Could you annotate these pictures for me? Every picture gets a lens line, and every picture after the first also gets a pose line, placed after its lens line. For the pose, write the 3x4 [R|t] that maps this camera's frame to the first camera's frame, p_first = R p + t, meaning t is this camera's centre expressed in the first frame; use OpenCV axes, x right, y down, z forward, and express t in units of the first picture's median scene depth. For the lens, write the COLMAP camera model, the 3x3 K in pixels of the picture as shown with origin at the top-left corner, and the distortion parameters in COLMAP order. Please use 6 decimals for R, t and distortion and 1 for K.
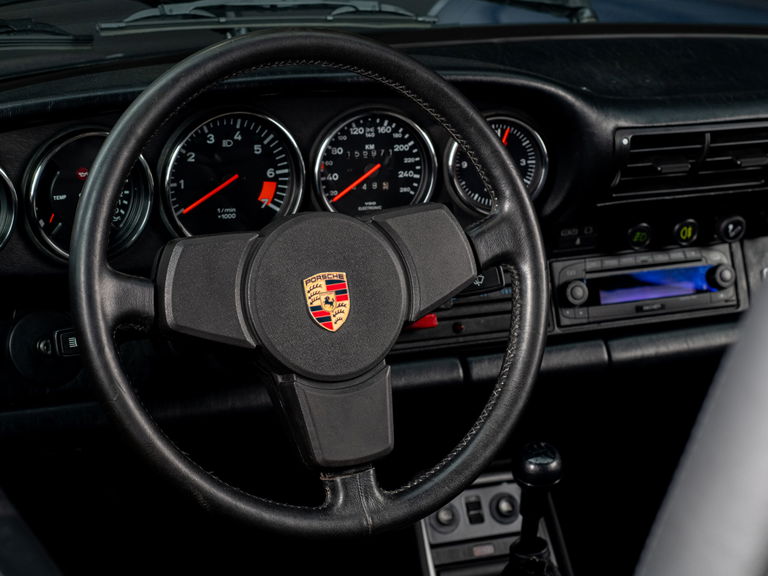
lens RADIAL K [[2070.0, 0, 384.0], [0, 2070.0, 288.0], [0, 0, 1]] dist [-0.205728, 0.870276]
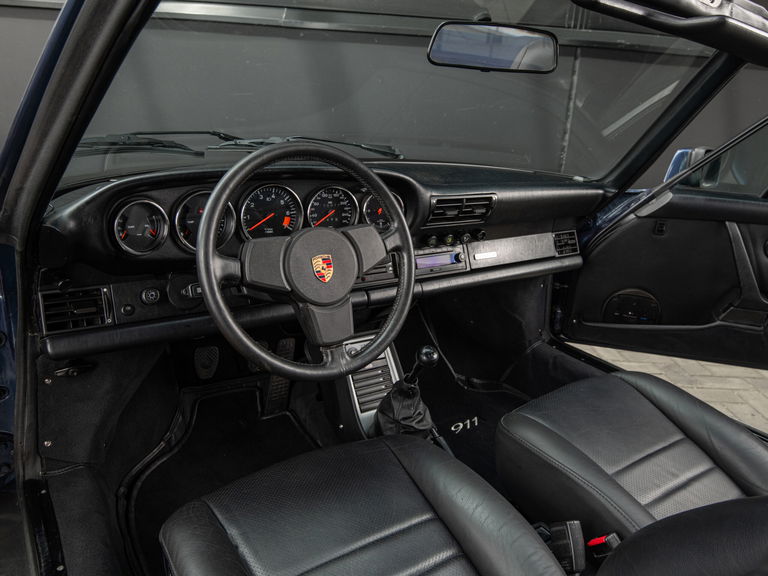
lens RADIAL K [[537.7, 0, 384.0], [0, 537.7, 288.0], [0, 0, 1]] dist [0.002591, -0.001962]
pose [[0.983276, -0.020876, 0.180924, -0.061825], [0.013782, 0.999089, 0.040377, 0.004808], [-0.181602, -0.037208, 0.982668, 0.408059]]
